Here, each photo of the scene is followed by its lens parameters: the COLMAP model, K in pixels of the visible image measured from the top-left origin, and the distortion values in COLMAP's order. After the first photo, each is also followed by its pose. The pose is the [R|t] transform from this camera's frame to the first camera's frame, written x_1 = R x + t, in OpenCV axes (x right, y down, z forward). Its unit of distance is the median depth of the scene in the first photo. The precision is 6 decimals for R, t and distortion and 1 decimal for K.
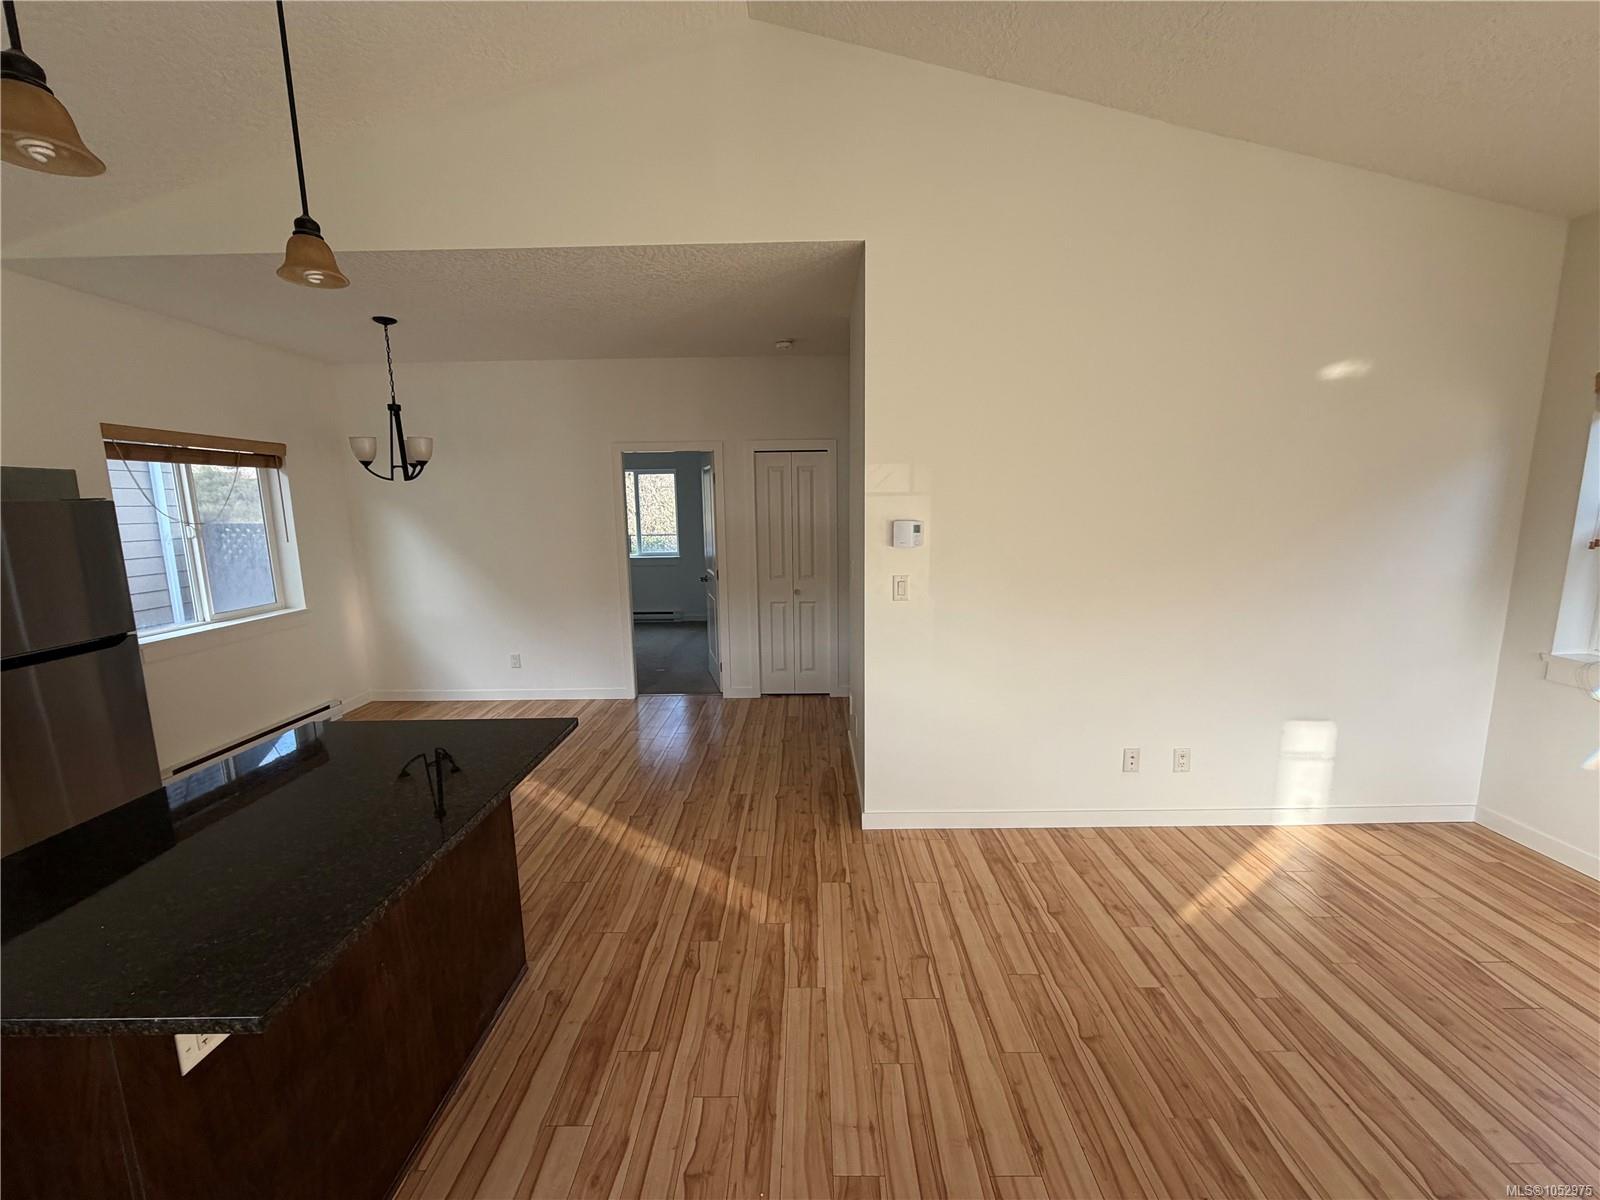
lens RADIAL K [[637.5, 0, 795.7], [0, 637.5, 601.9], [0, 0, 1]] dist [0.002146, -0.000050]
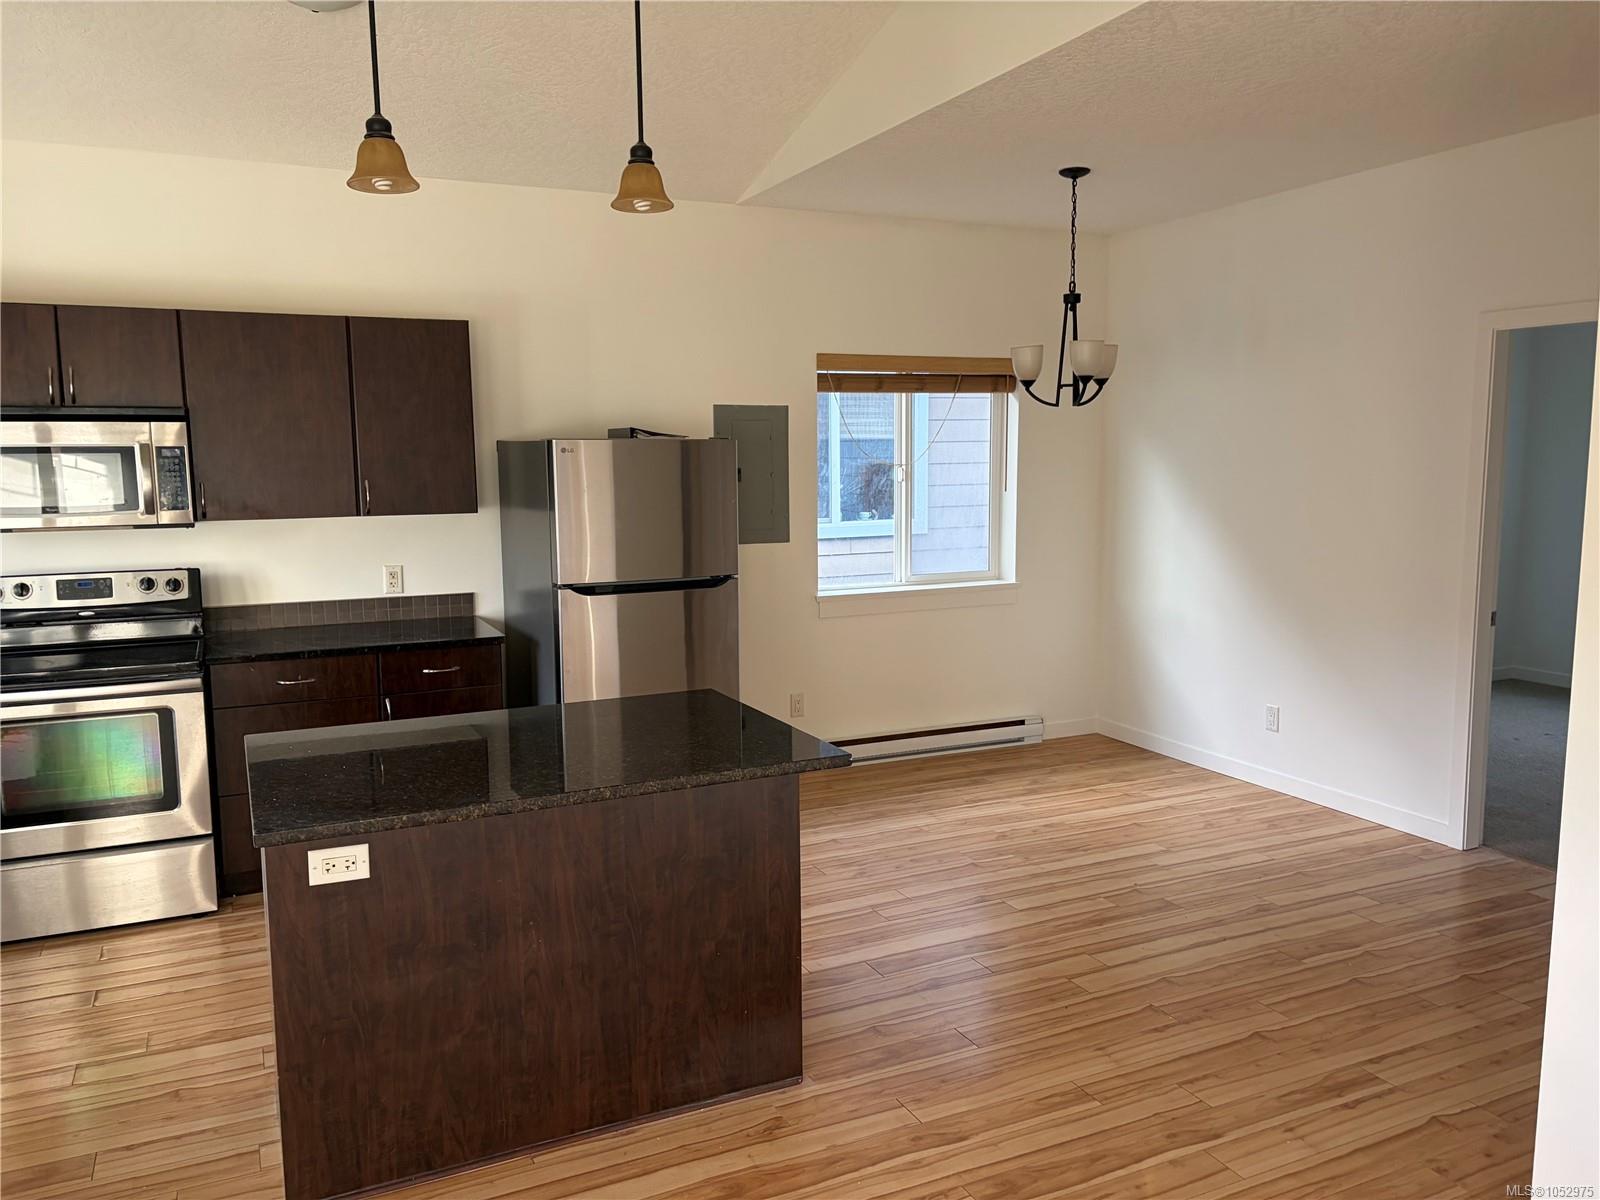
lens RADIAL K [[1203.9, 0, 800.0], [0, 1203.9, 600.0], [0, 0, 1]] dist [0.045354, -0.001785]
pose [[0.442061, 0.119379, -0.889005, 0.552445], [-0.134515, 0.988719, 0.065880, -0.043255], [0.886841, 0.090462, 0.453133, 0.245498]]
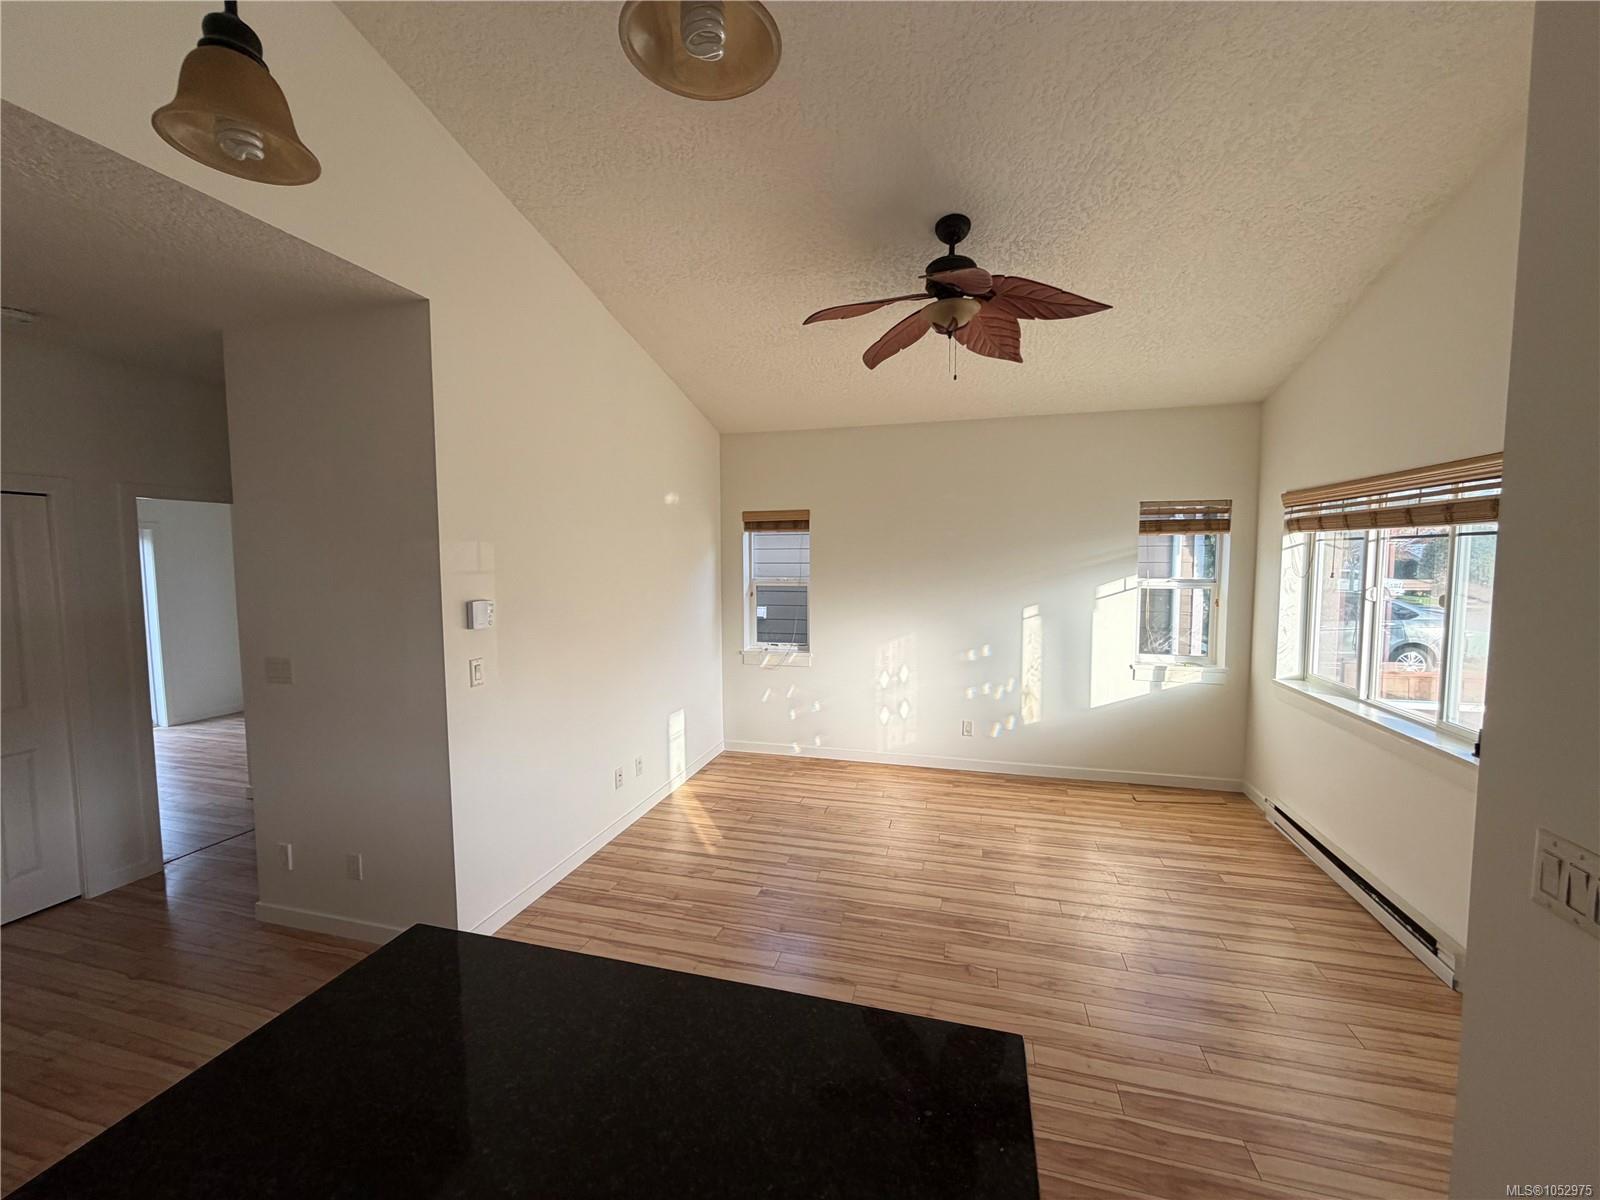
lens RADIAL K [[637.5, 0, 795.7], [0, 637.5, 601.9], [0, 0, 1]] dist [0.002146, -0.000050]
pose [[0.251584, -0.052978, 0.966384, -0.597548], [0.146814, 0.989035, 0.015999, -0.068327], [-0.956635, 0.137854, 0.256603, 0.289708]]
